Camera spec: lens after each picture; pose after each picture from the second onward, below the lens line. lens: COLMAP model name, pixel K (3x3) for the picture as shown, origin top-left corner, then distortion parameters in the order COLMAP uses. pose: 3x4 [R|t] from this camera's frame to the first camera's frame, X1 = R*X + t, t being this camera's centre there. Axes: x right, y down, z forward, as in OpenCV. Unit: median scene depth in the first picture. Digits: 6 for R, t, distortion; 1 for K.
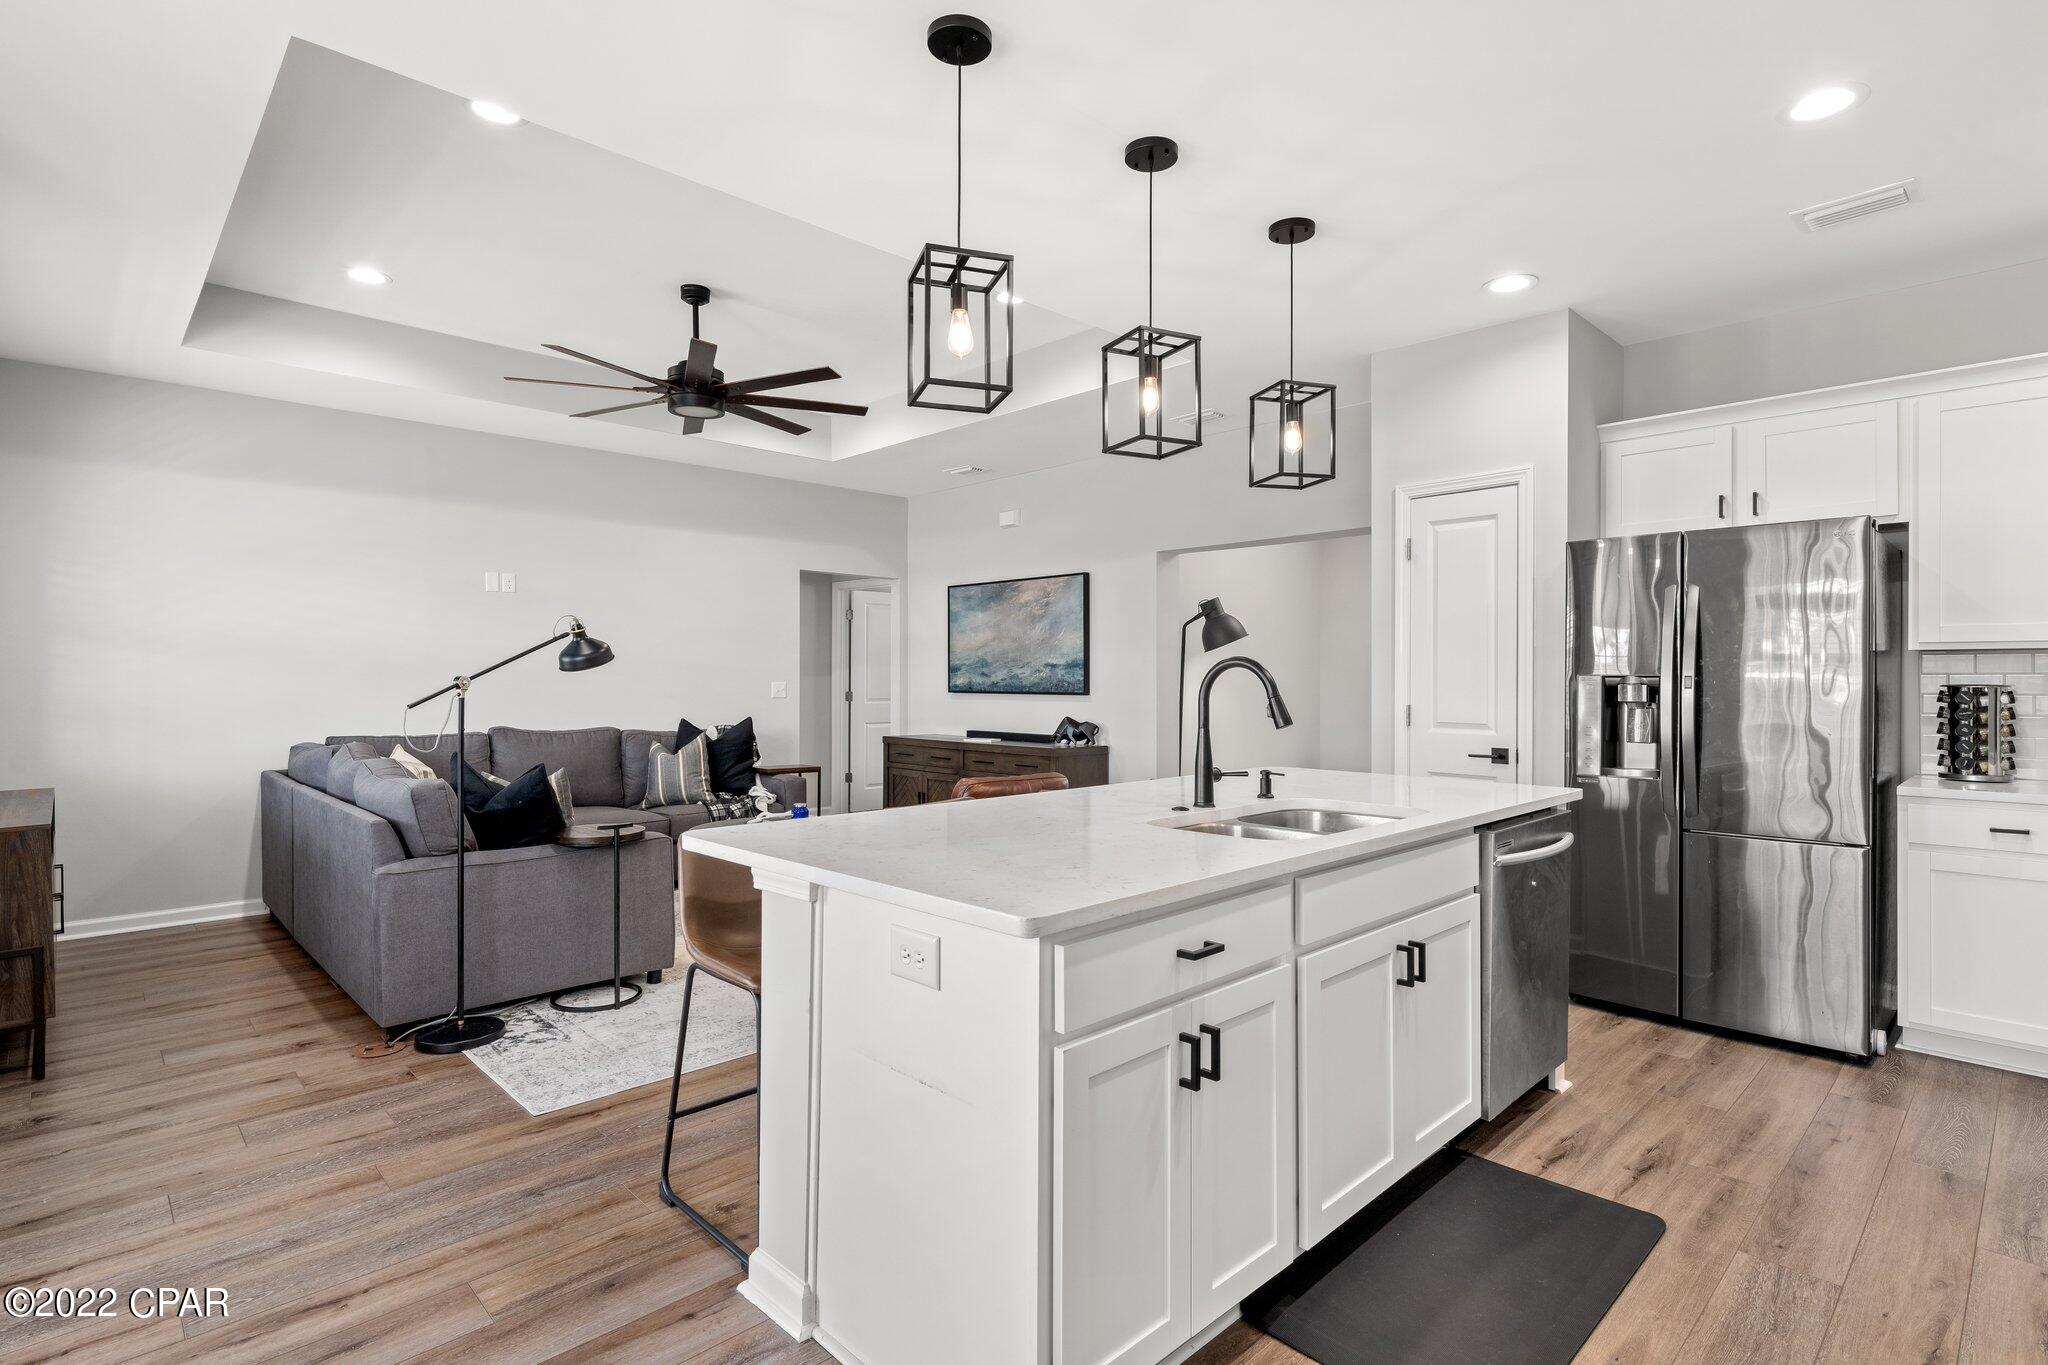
lens RADIAL K [[1019.9, 0, 1025.3], [0, 1019.9, 674.0], [0, 0, 1]] dist [-0.002883, -0.000183]
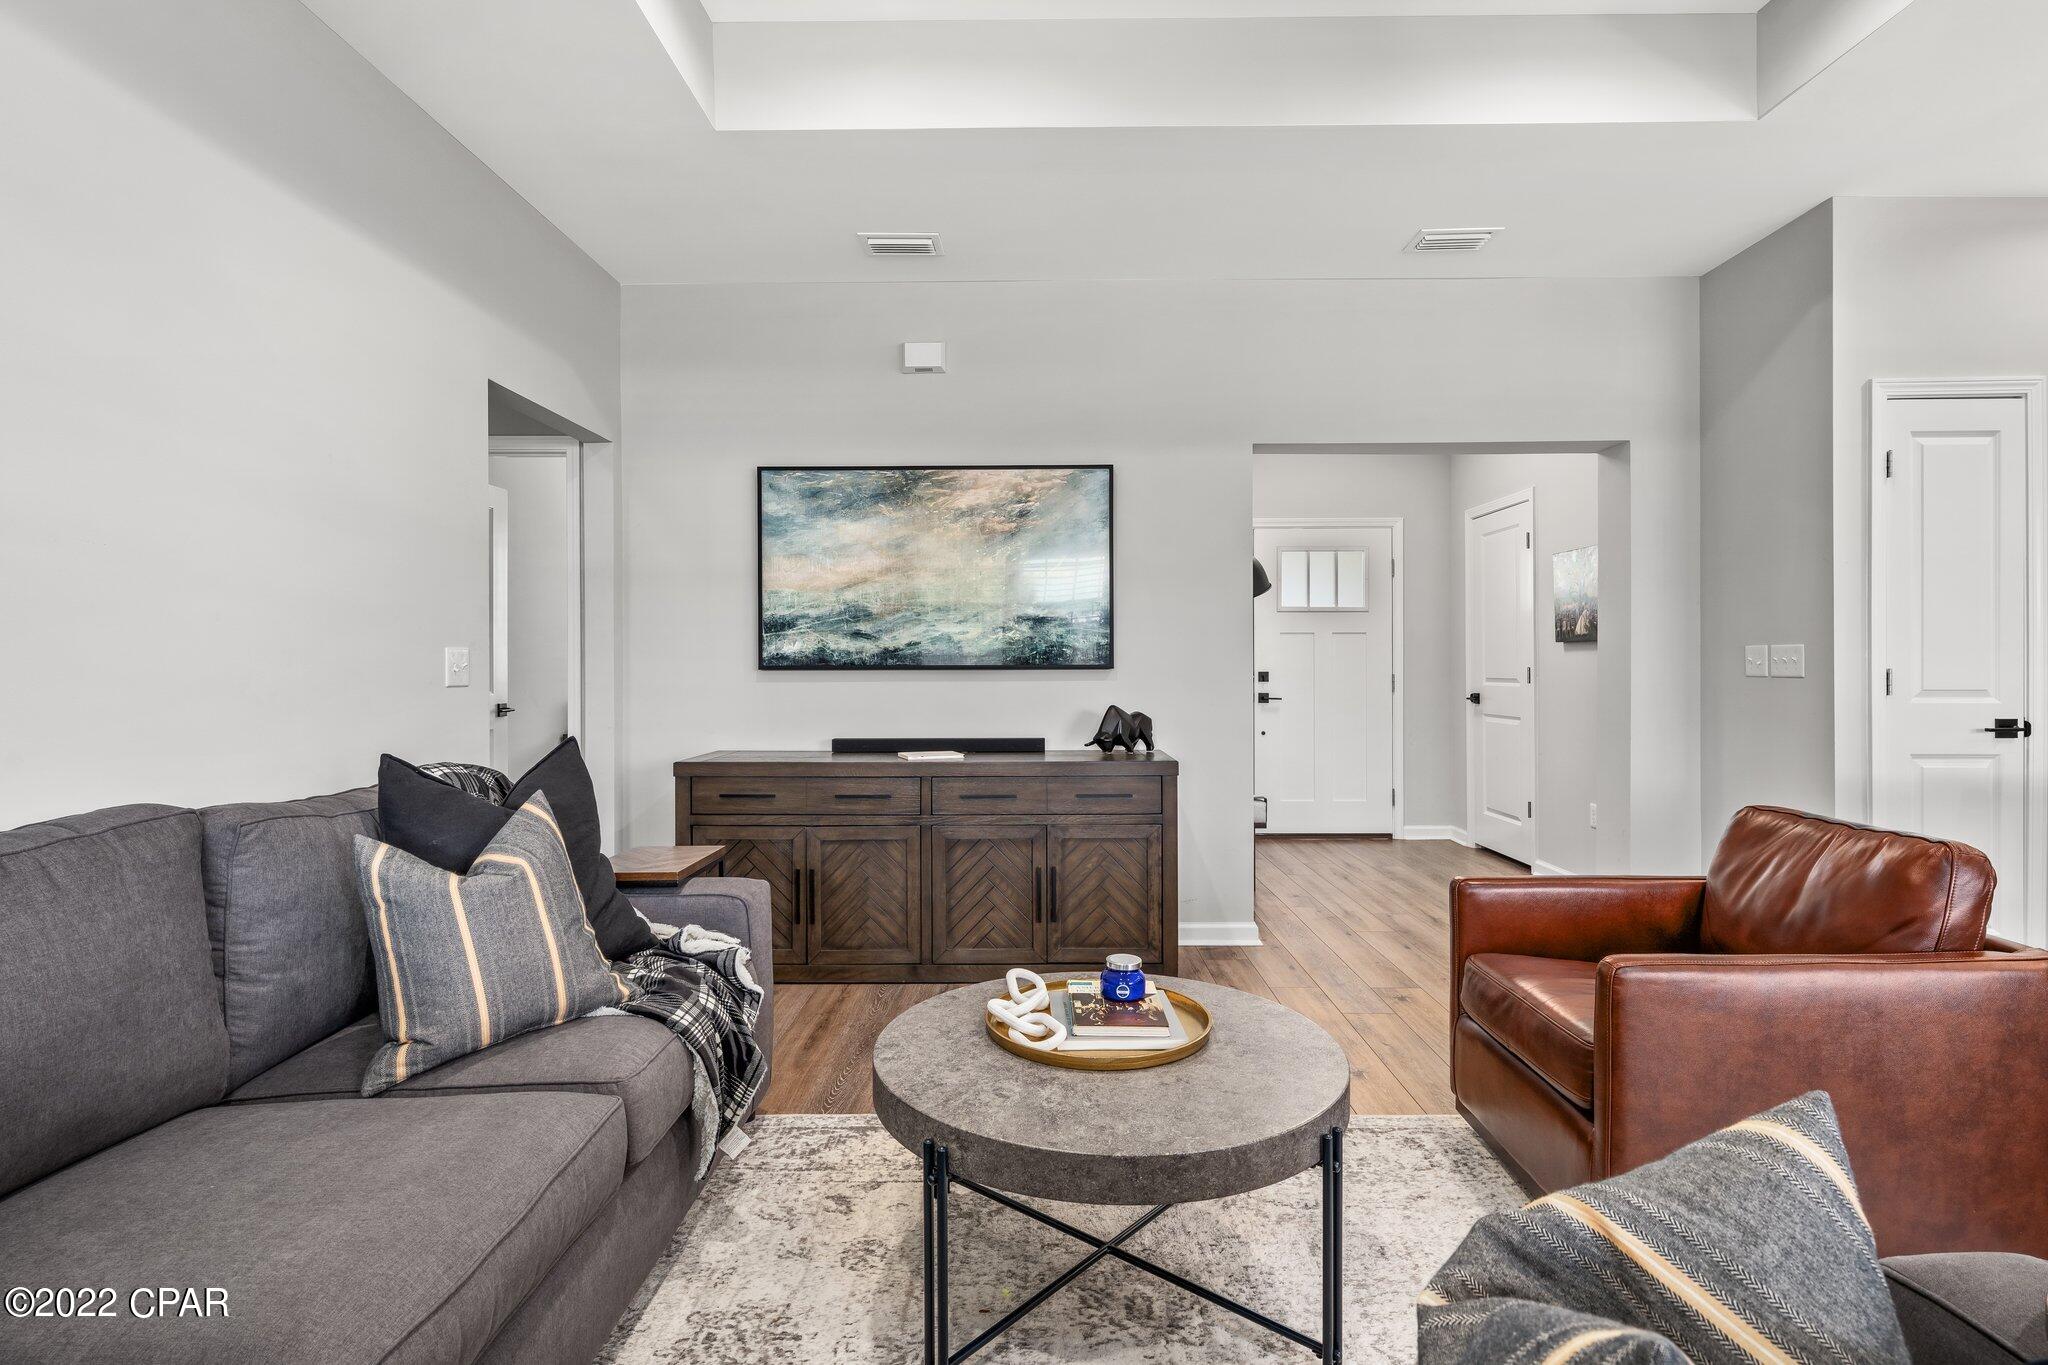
lens RADIAL K [[1019.9, 0, 1028.2], [0, 1019.9, 663.6], [0, 0, 1]] dist [-0.002883, -0.000183]
pose [[0.695047, -0.003235, 0.718957, -0.376919], [0.001580, 0.999994, 0.002972, 0.014371], [-0.718962, -0.000930, 0.695048, 0.569419]]
